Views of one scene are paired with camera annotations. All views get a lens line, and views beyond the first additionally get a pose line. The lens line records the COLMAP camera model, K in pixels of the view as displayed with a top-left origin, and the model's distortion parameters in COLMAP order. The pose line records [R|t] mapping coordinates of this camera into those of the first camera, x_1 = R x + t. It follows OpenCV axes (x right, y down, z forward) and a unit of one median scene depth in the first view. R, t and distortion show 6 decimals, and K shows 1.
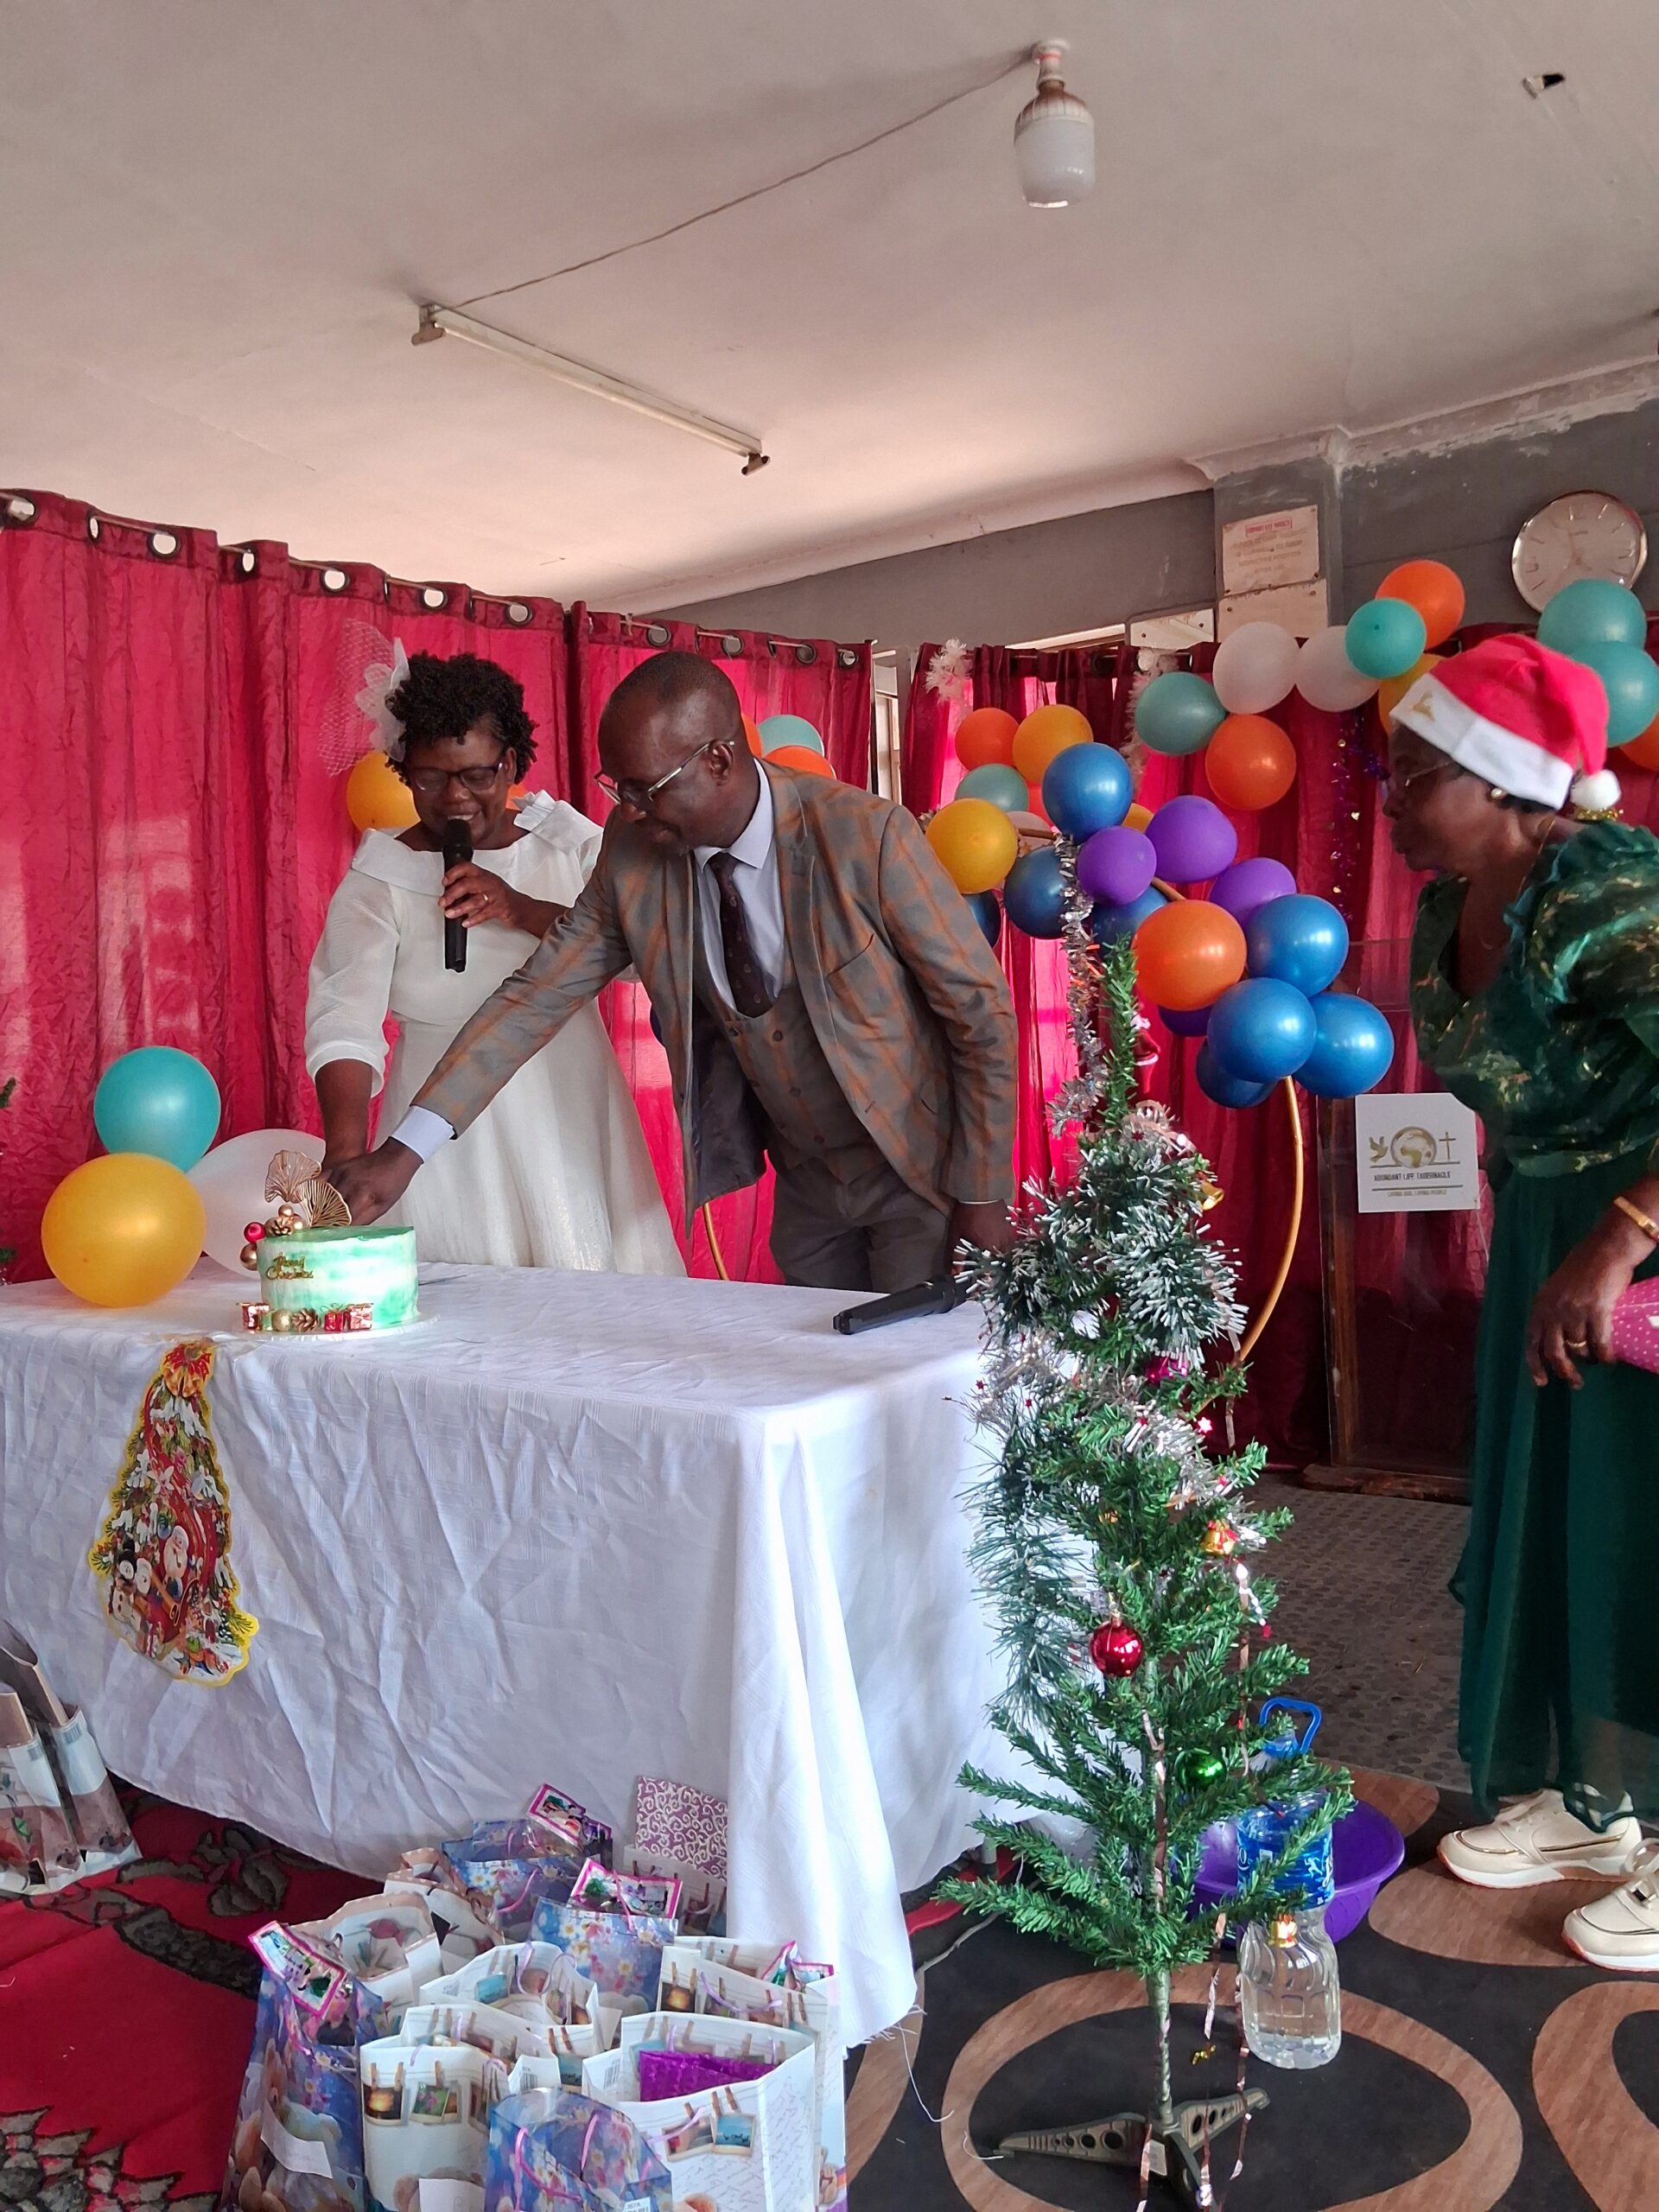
lens RADIAL K [[1741.0, 0, 861.0], [0, 1741.0, 1122.6], [0, 0, 1]] dist [-0.001064, -0.013096]
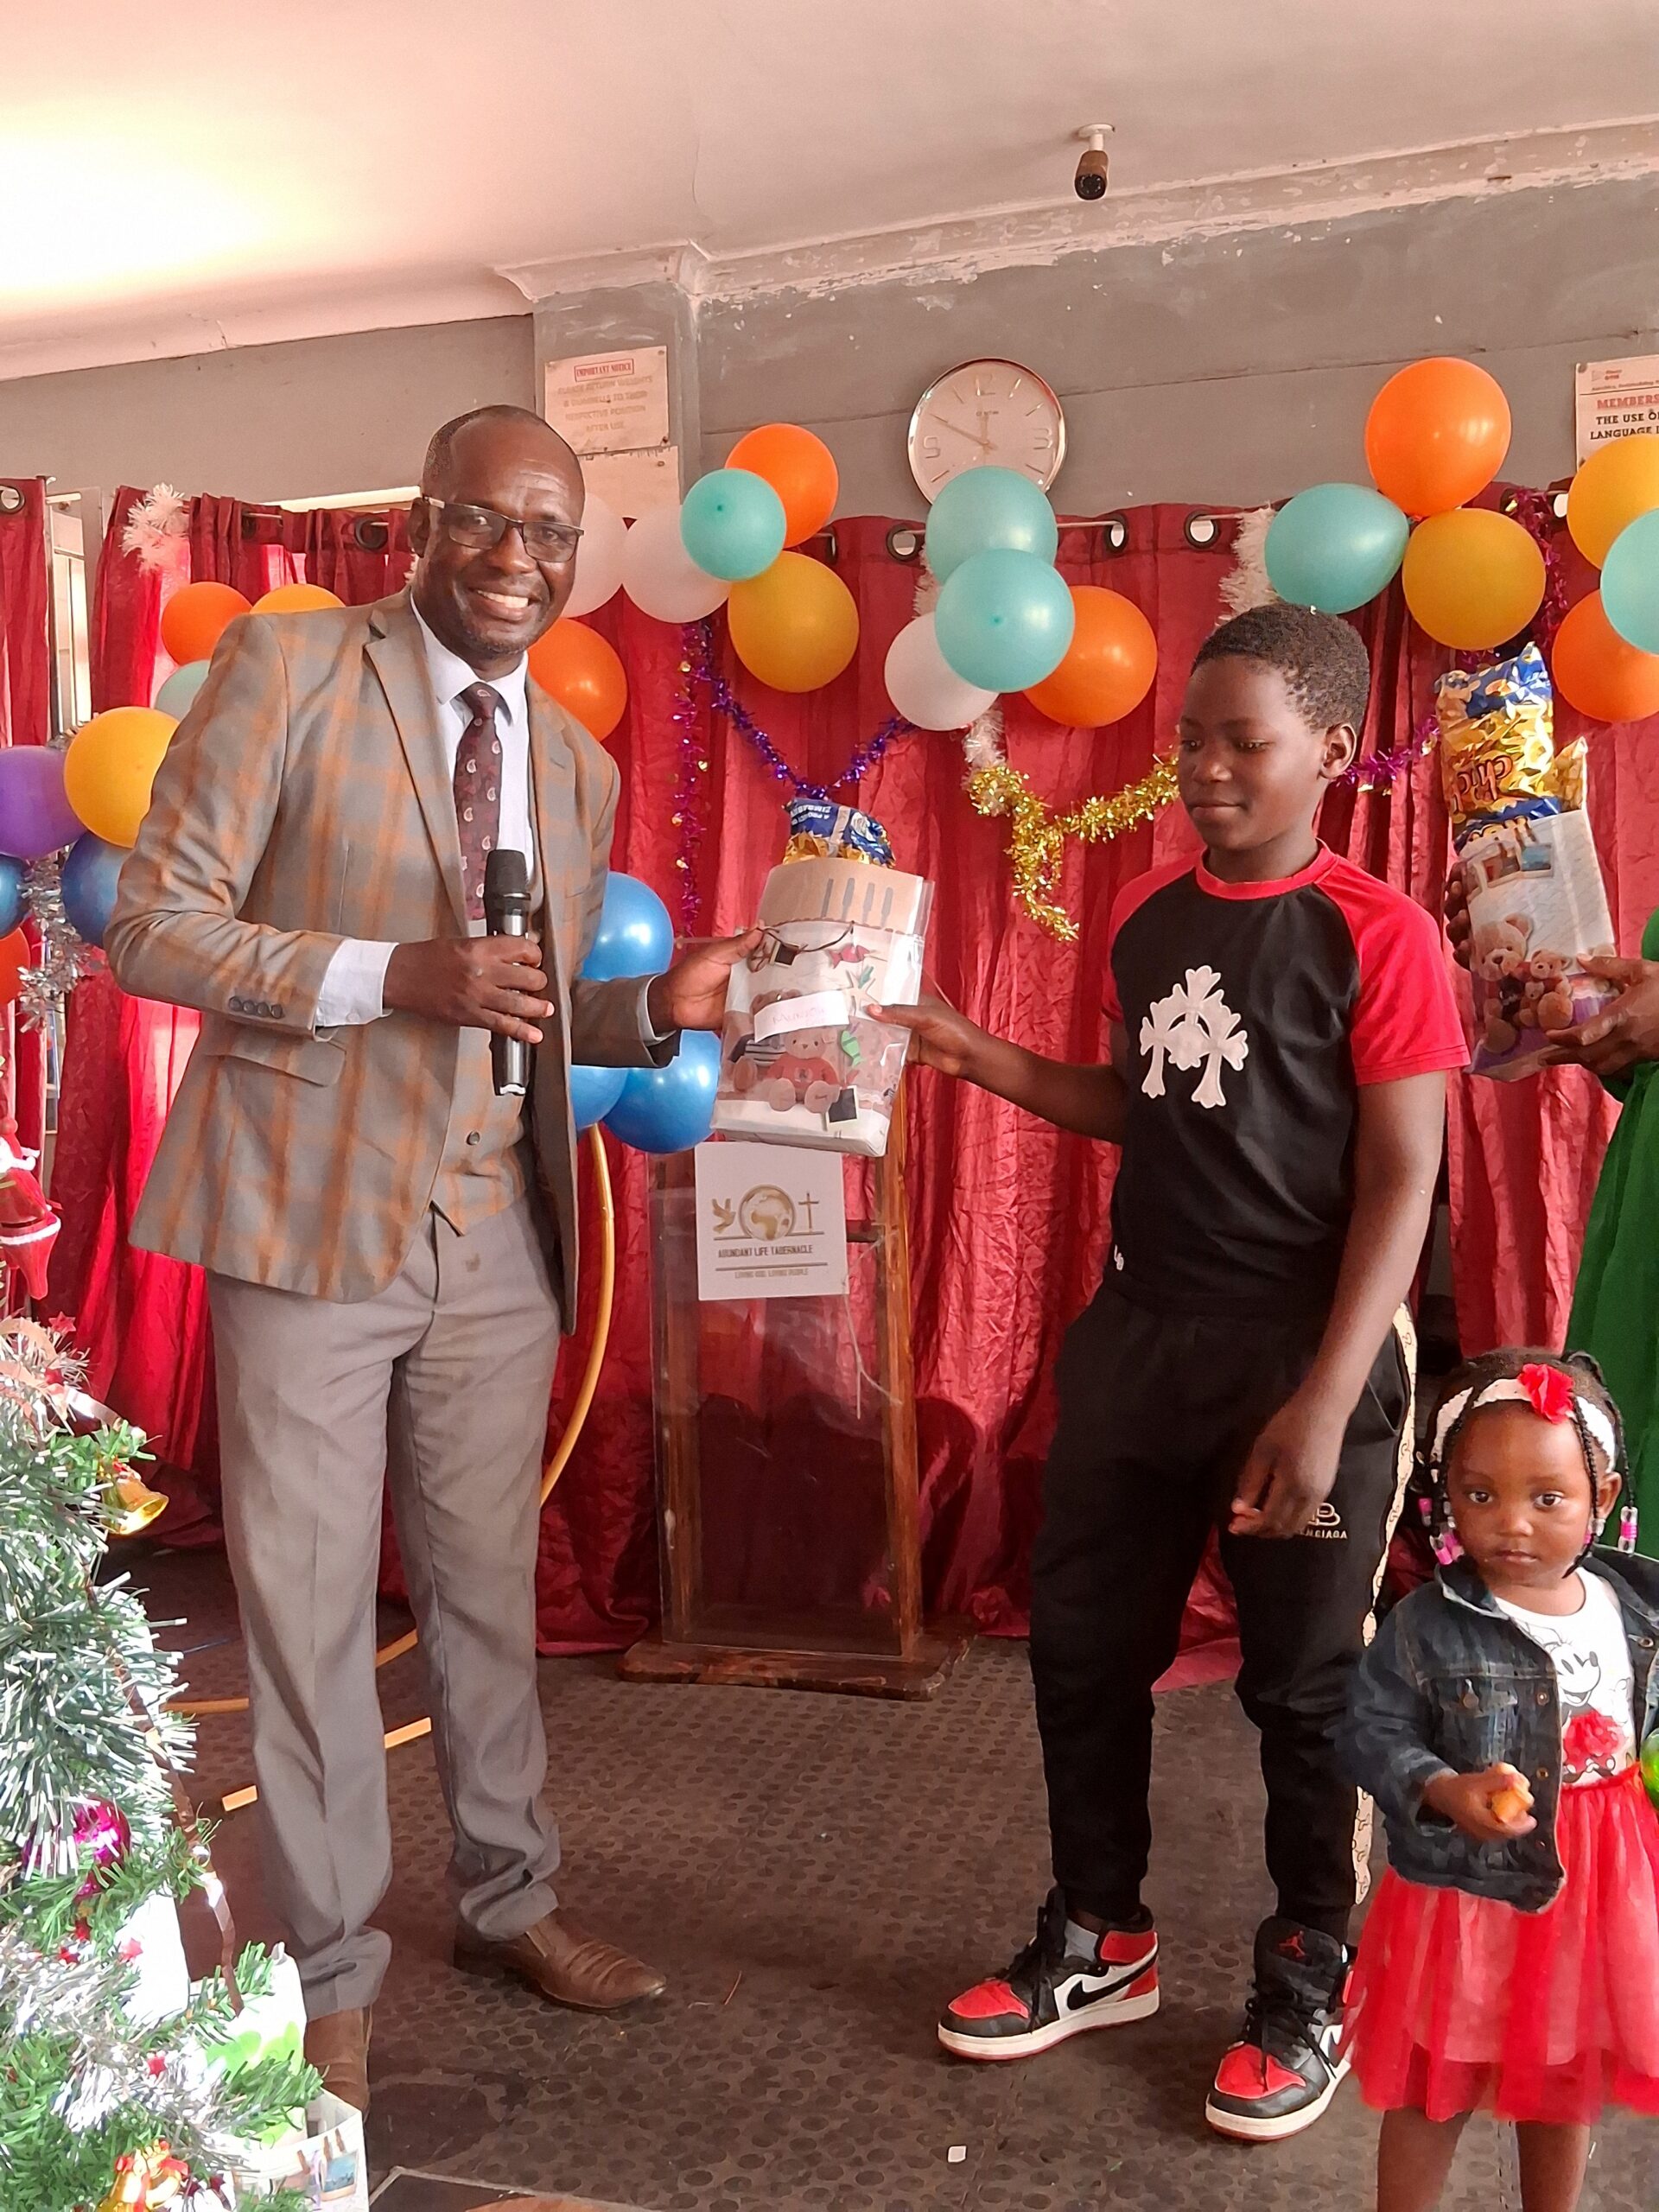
lens RADIAL K [[2041.5, 0, 854.0], [0, 2041.5, 1142.1], [0, 0, 1]] dist [0.126219, -0.367515]
pose [[0.954510, -0.005582, 0.298127, 0.168631], [0.001332, 0.999895, 0.014458, -0.053668], [-0.298176, -0.013403, 0.954417, 0.276665]]
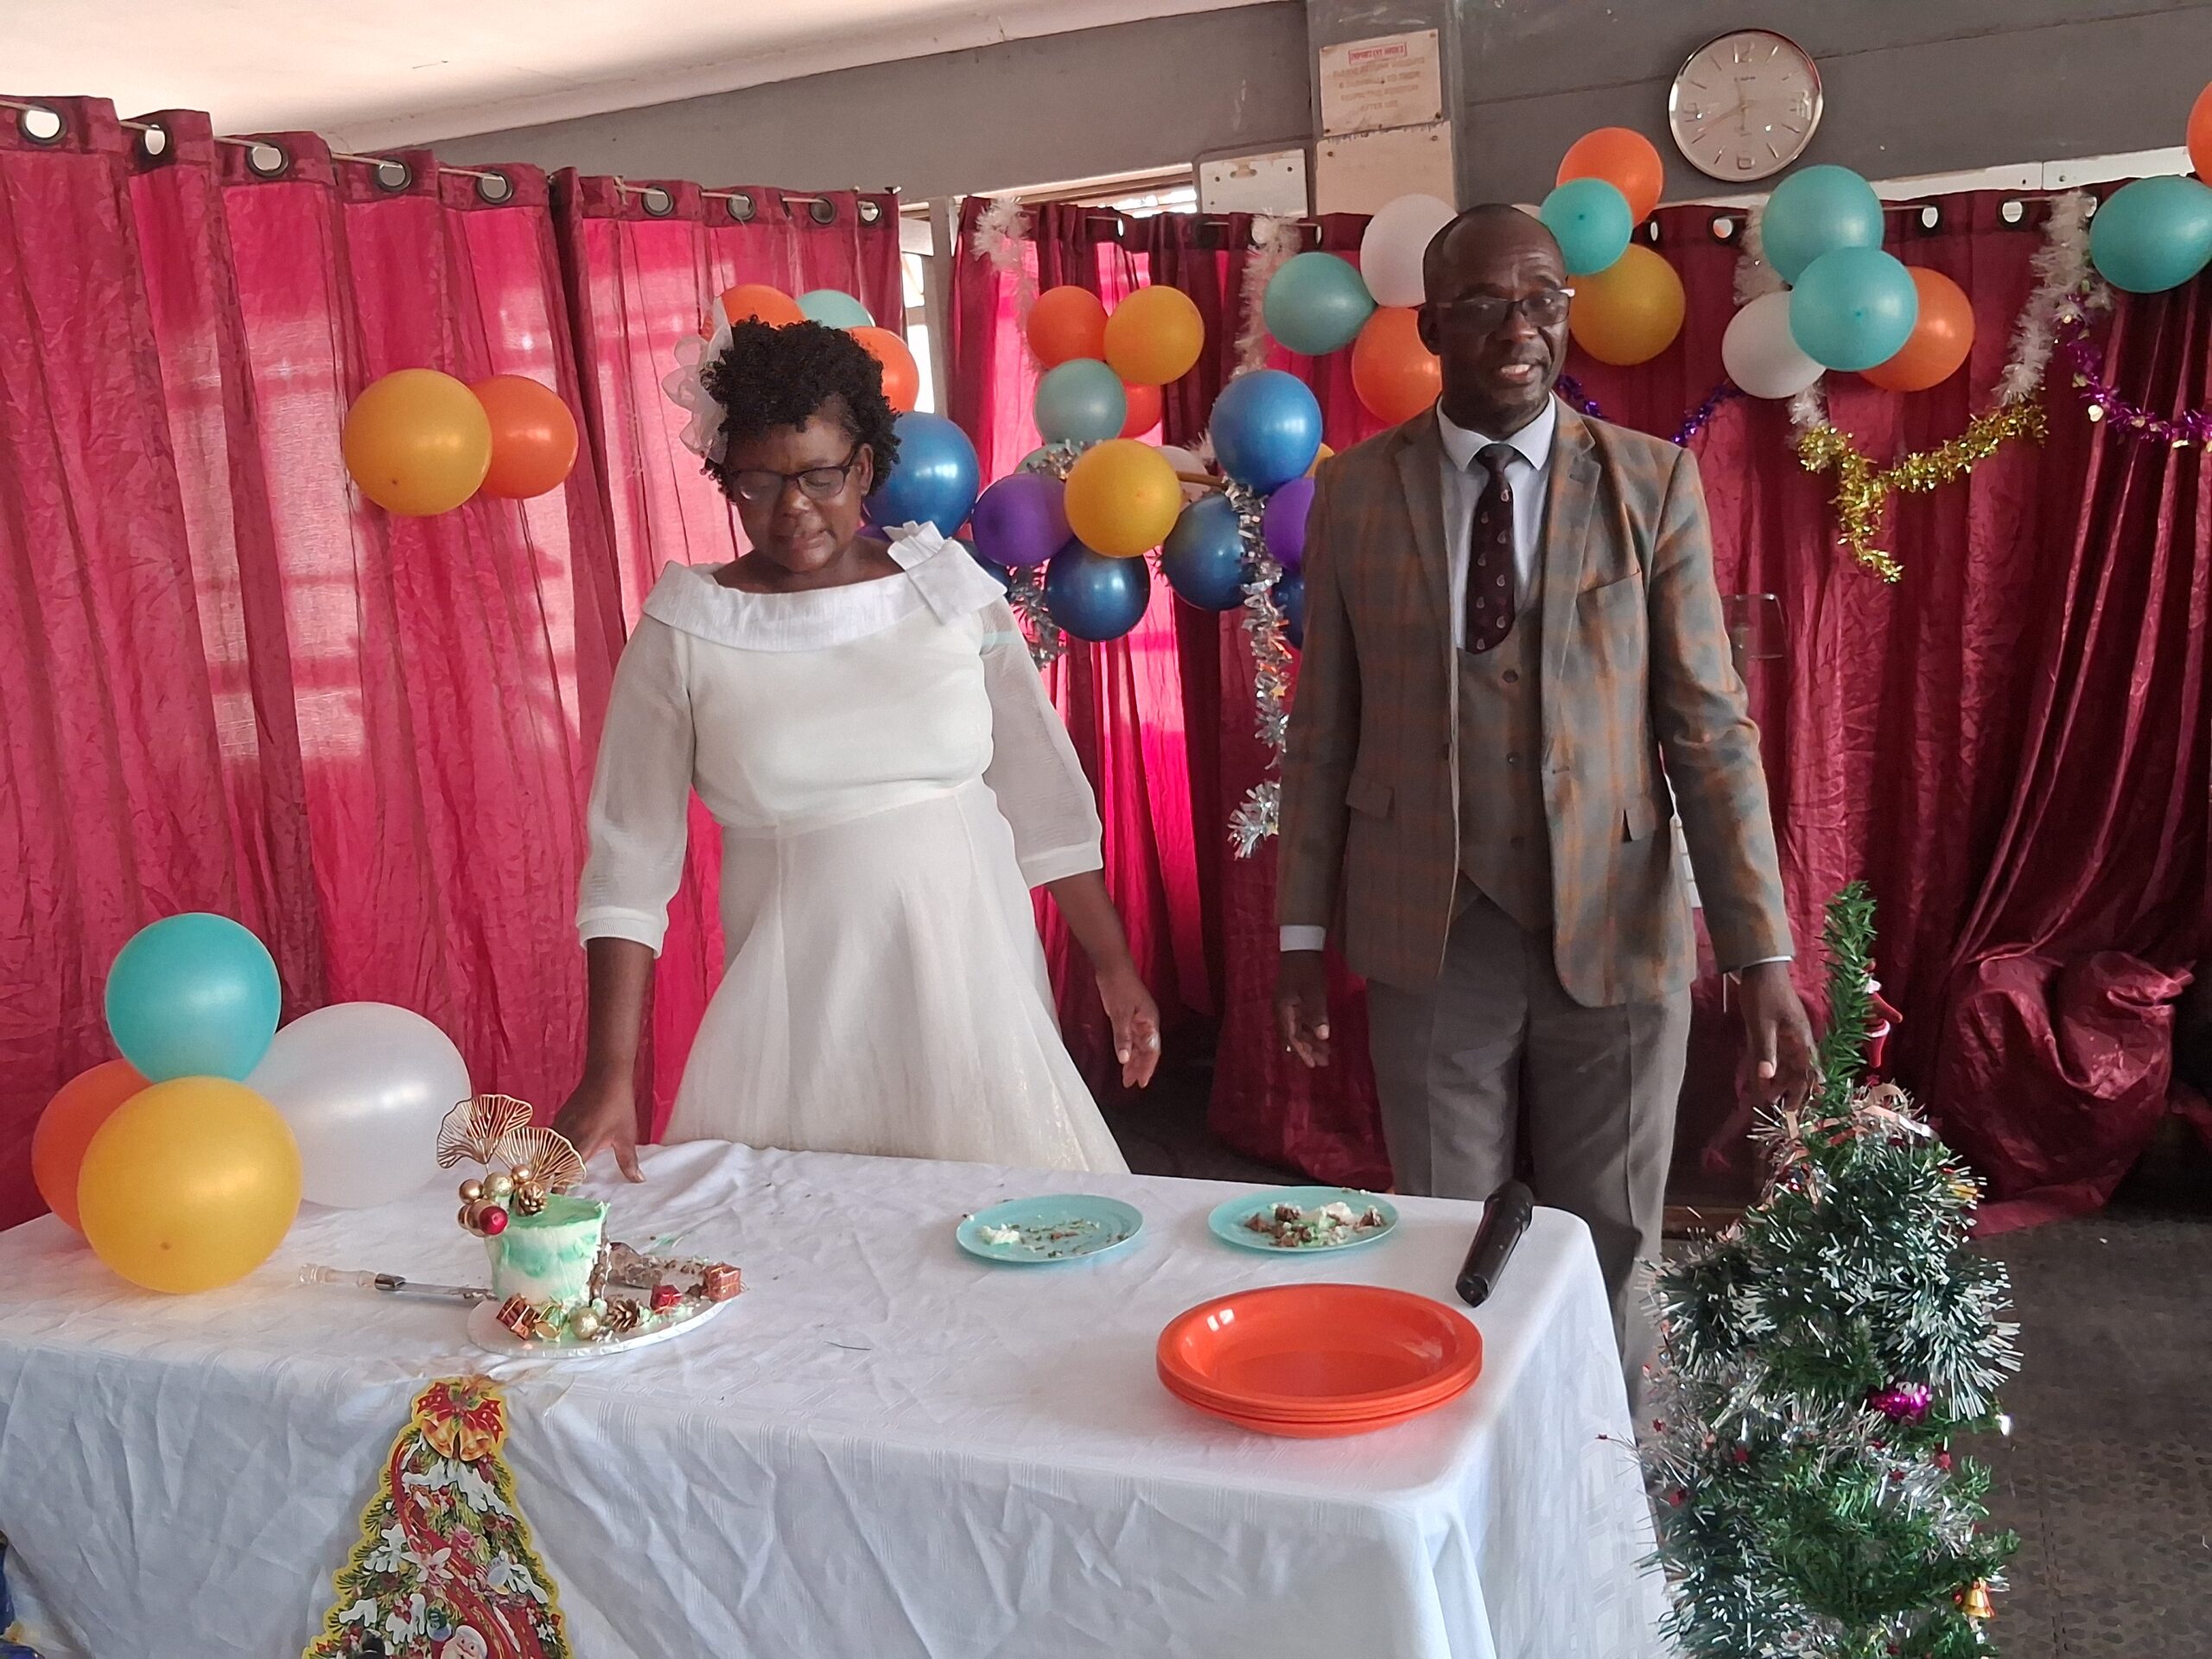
lens RADIAL K [[2052.4, 0, 1112.7], [0, 2052.4, 832.3], [0, 0, 1]] dist [0.089208, -0.289215]
pose [[0.975879, -0.061930, 0.209342, -0.278403], [0.043094, 0.994698, 0.093372, -0.174106], [-0.214015, -0.082099, 0.973374, 0.109037]]
